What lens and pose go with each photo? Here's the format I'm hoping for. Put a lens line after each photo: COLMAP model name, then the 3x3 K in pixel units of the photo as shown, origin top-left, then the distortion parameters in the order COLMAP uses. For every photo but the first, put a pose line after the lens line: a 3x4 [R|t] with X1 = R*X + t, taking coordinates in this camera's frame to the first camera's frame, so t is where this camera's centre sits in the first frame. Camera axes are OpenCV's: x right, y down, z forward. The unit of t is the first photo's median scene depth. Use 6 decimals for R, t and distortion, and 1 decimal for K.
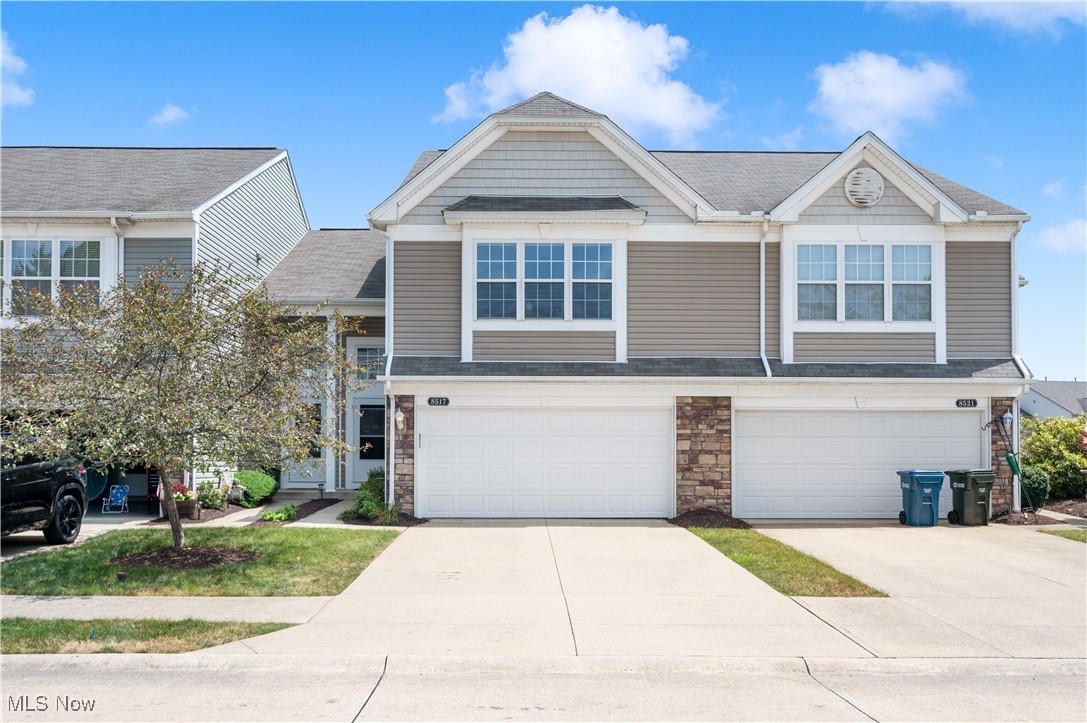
lens RADIAL K [[906.0, 0, 543.5], [0, 906.0, 361.5], [0, 0, 1]] dist [-0.005709, -0.001072]
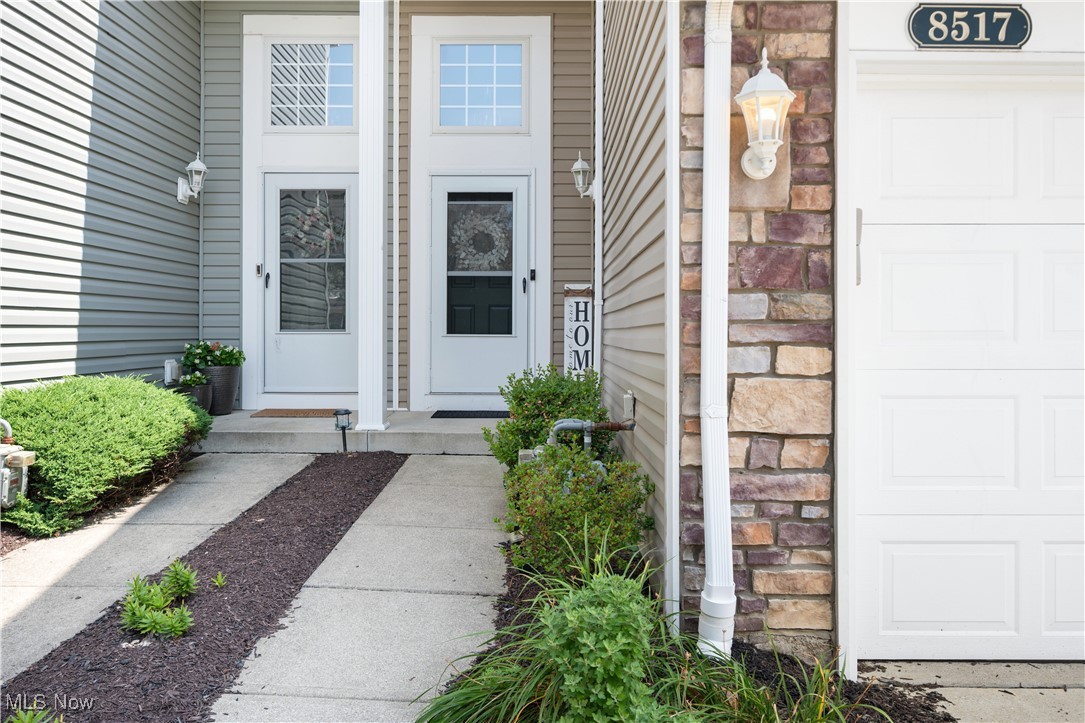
lens RADIAL K [[863.8, 0, 542.5], [0, 863.8, 361.5], [0, 0, 1]] dist [-0.000227, -0.000558]
pose [[0.999354, 0.009146, -0.034753, -0.191734], [-0.004067, 0.989643, 0.143491, 0.084608], [0.035706, -0.143257, 0.989041, 0.818718]]
